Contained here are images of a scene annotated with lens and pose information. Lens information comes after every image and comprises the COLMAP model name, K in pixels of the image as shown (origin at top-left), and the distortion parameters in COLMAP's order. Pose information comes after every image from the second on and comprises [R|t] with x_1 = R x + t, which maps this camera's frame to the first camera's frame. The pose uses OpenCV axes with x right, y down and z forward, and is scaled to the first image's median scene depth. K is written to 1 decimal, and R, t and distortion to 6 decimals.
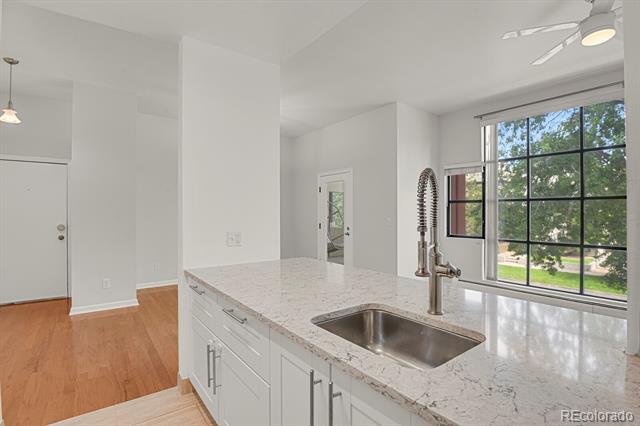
lens RADIAL K [[312.1, 0, 319.9], [0, 312.1, 215.2], [0, 0, 1]] dist [-0.029539, -0.000155]
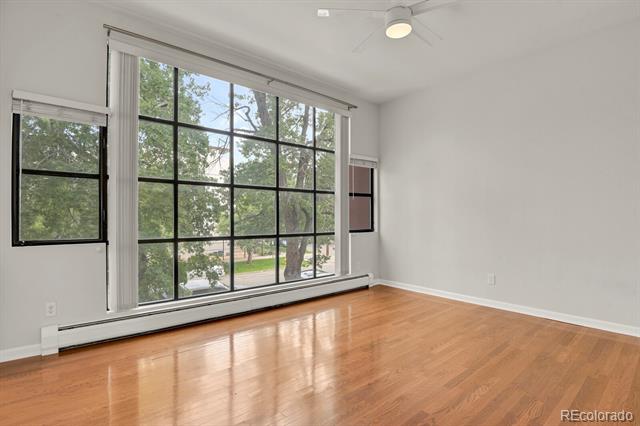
lens RADIAL K [[312.1, 0, 319.9], [0, 312.1, 215.2], [0, 0, 1]] dist [-0.029539, -0.000155]
pose [[-0.050817, 0.003020, 0.998703, -0.088185], [0.003753, 0.999989, -0.002833, 0.040404], [-0.998701, 0.003604, -0.050828, 0.844583]]
